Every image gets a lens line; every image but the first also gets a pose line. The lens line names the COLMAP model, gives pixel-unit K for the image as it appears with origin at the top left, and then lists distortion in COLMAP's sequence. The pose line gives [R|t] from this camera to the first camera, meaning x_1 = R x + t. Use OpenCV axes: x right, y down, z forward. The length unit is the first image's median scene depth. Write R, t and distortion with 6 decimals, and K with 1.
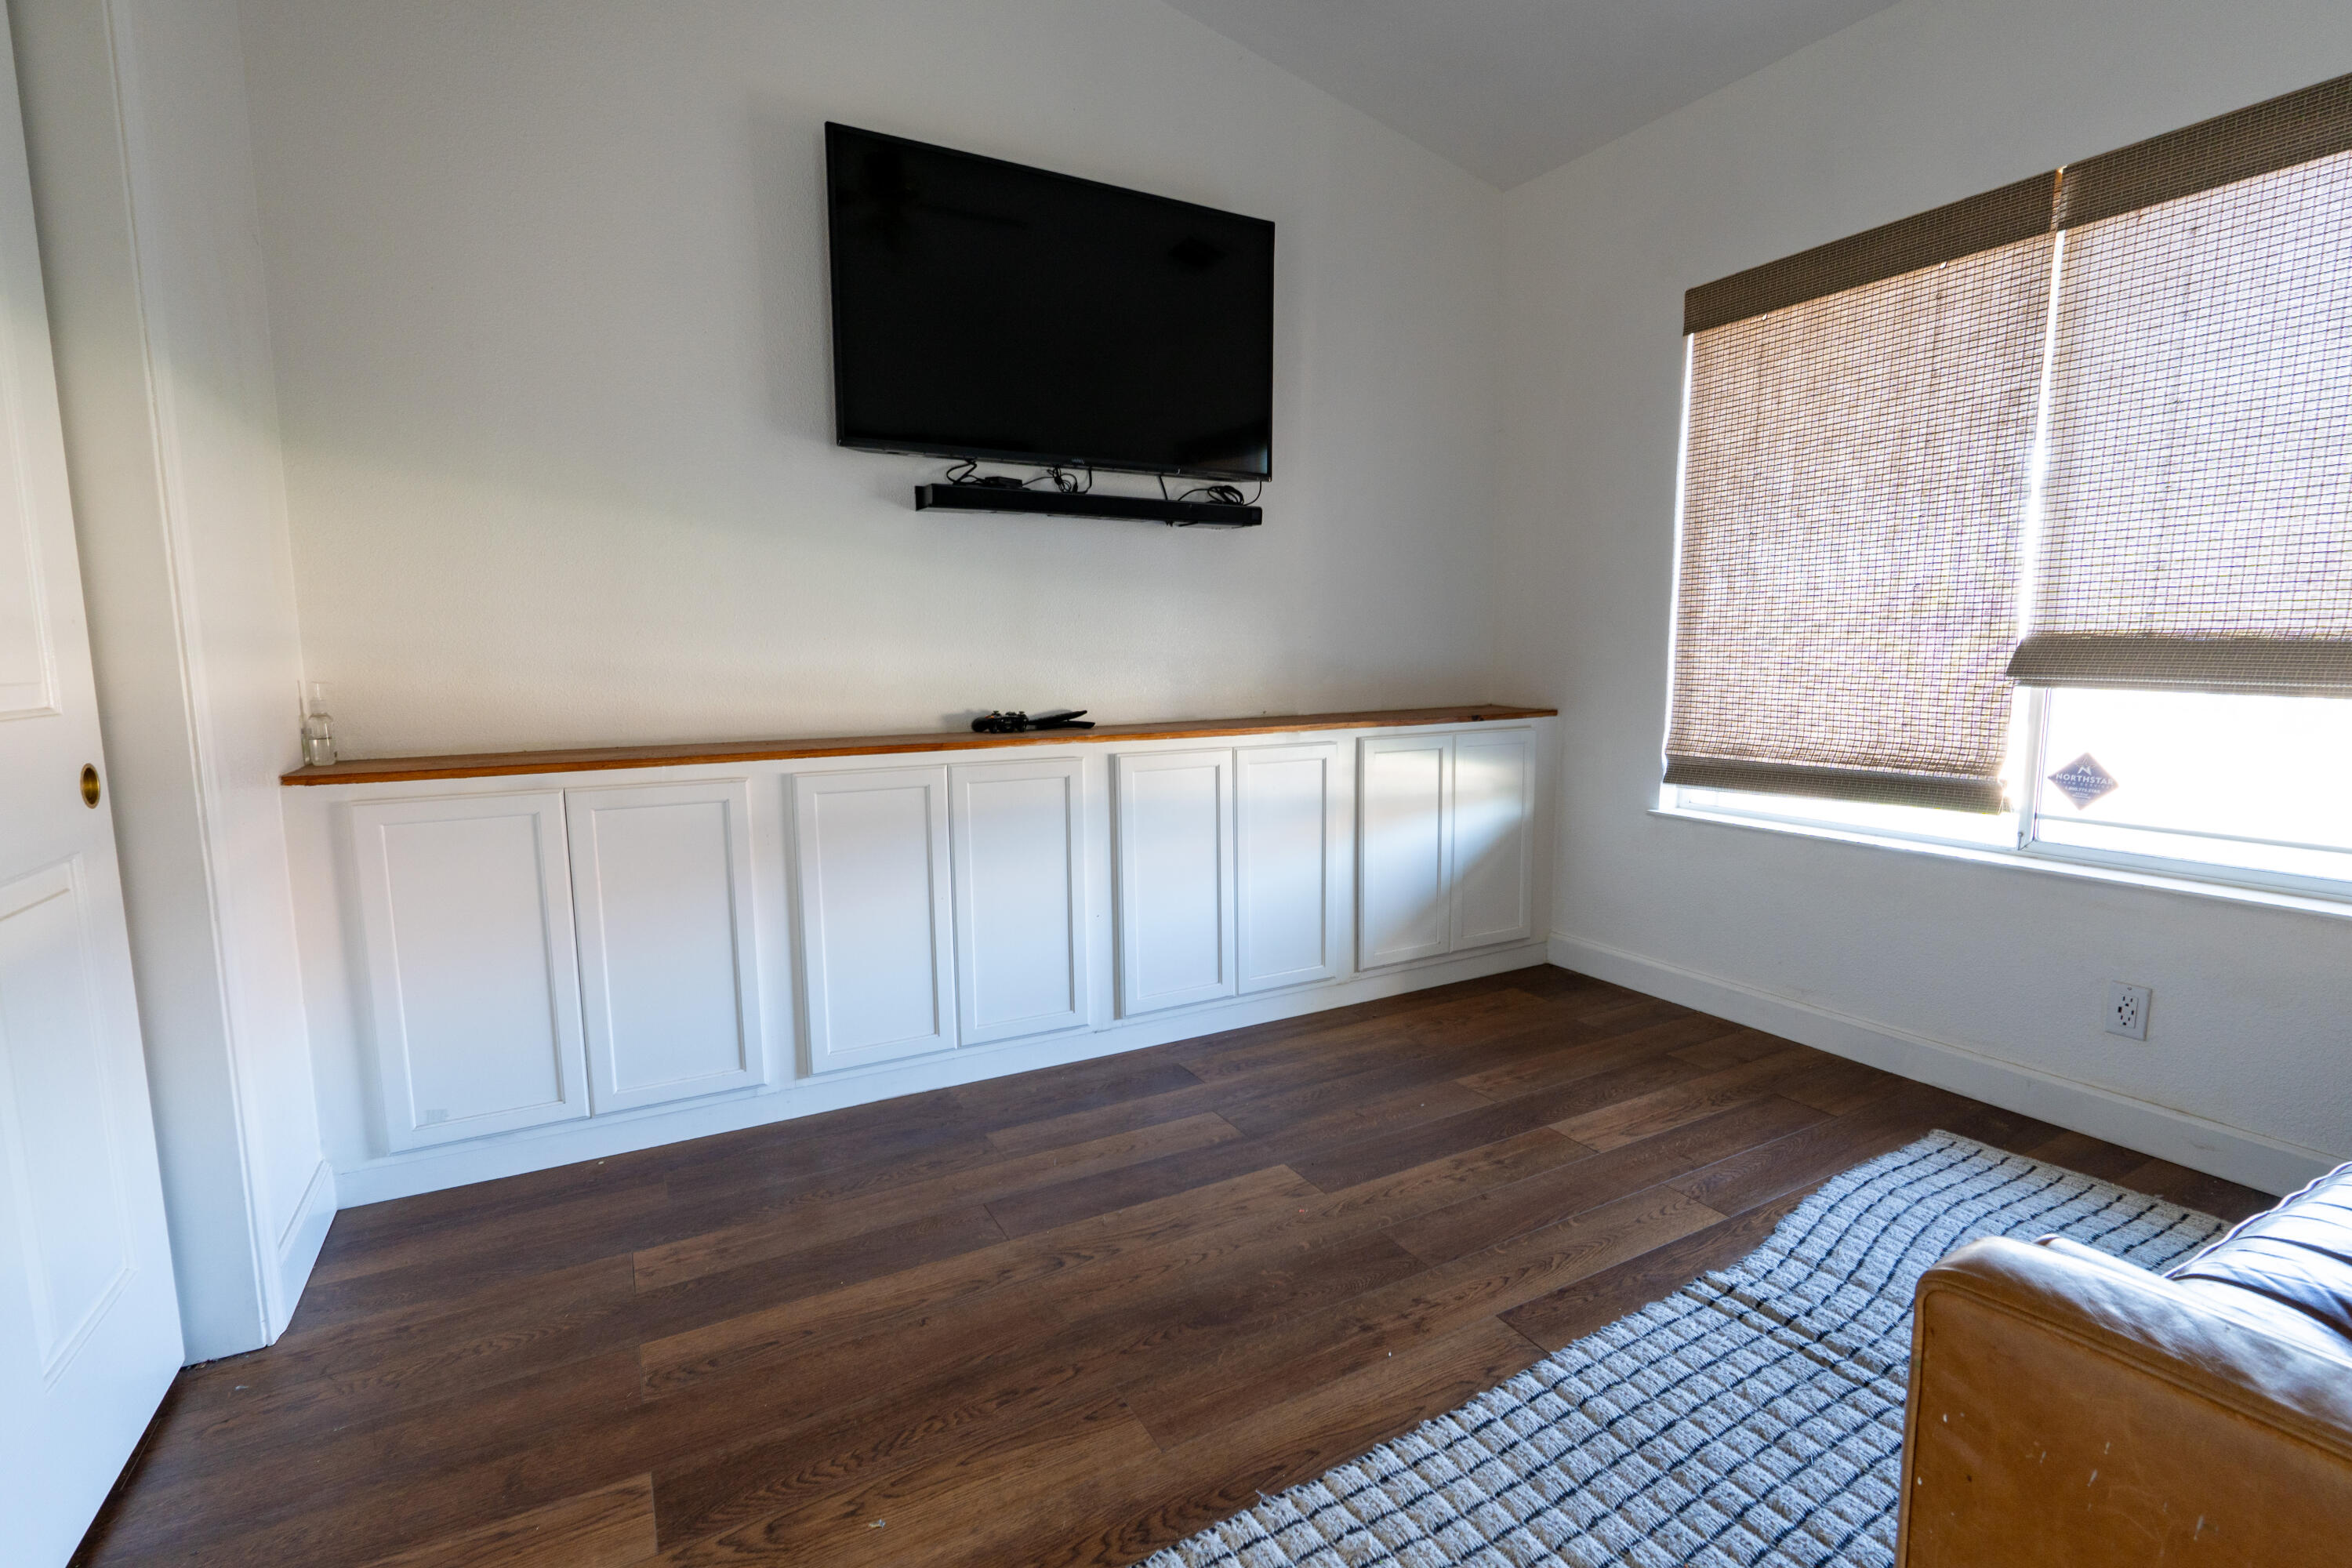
lens RADIAL K [[1092.9, 0, 1187.5], [0, 1092.9, 787.5], [0, 0, 1]] dist [-0.005353, -0.001082]
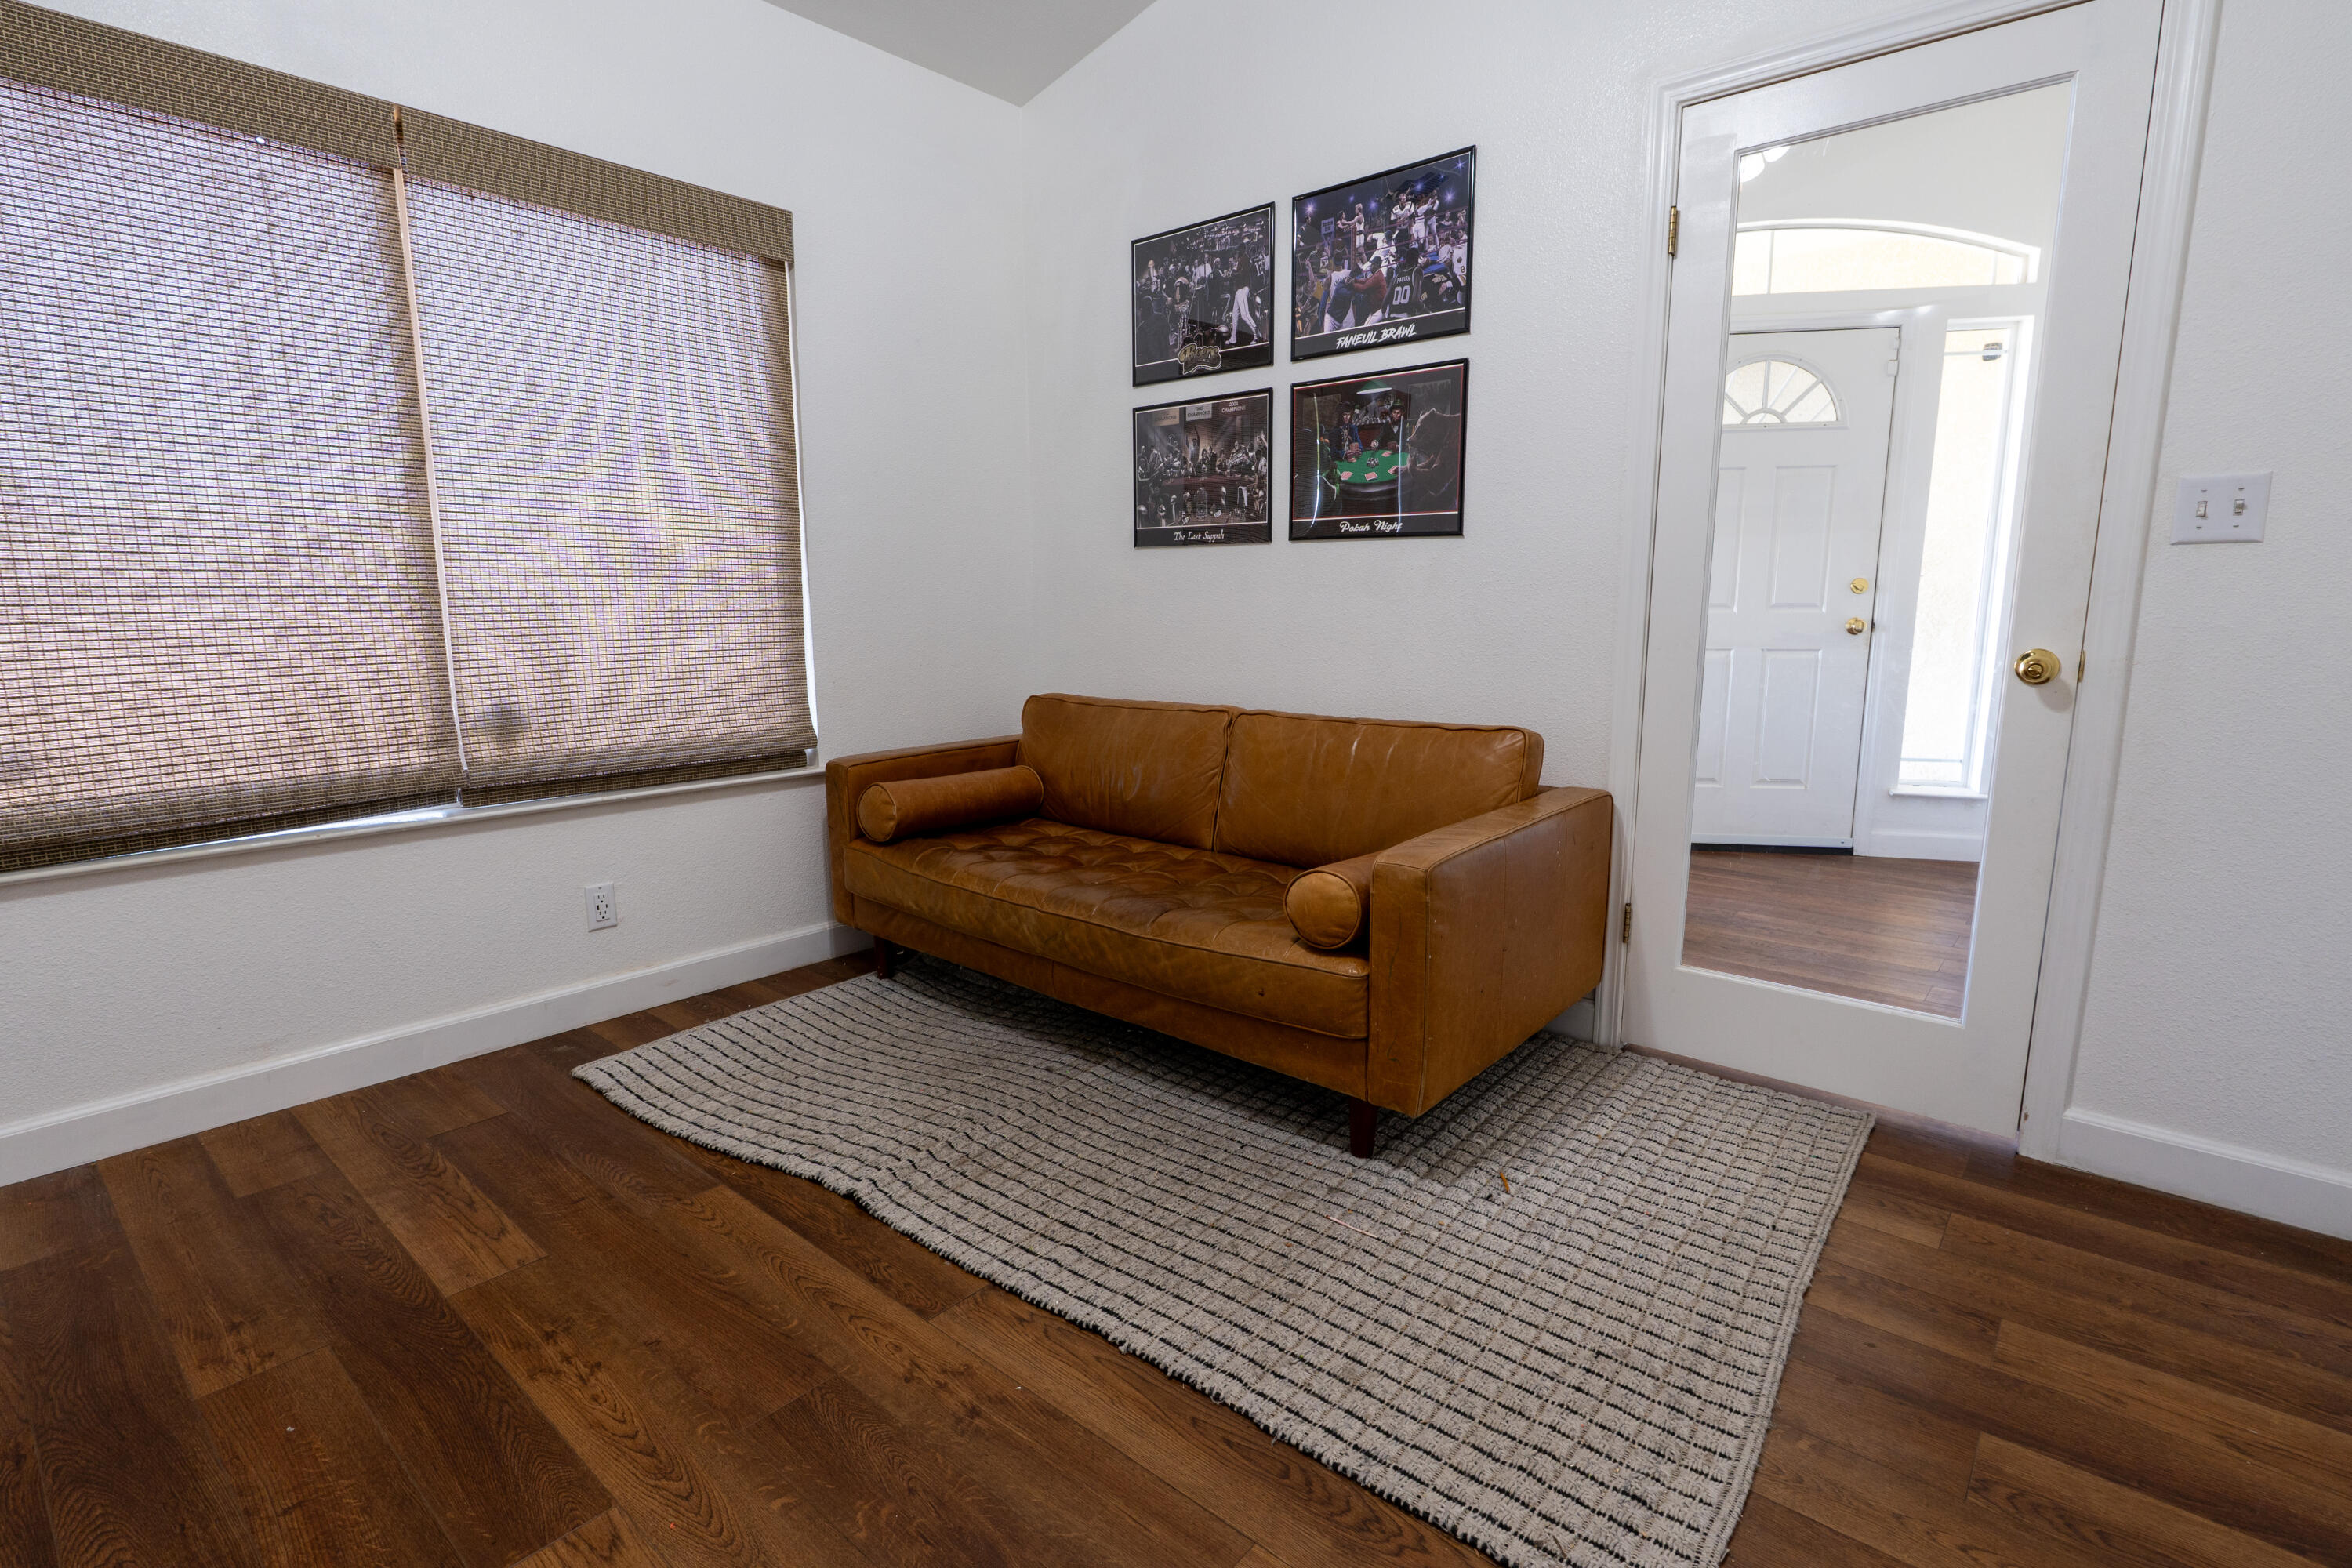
lens RADIAL K [[1092.9, 0, 1189.7], [0, 1092.9, 783.0], [0, 0, 1]] dist [-0.005353, -0.001082]
pose [[-0.343198, -0.154089, 0.926538, -0.446736], [0.122727, 0.970638, 0.206882, -0.094858], [-0.931211, 0.184713, -0.314210, 0.768948]]
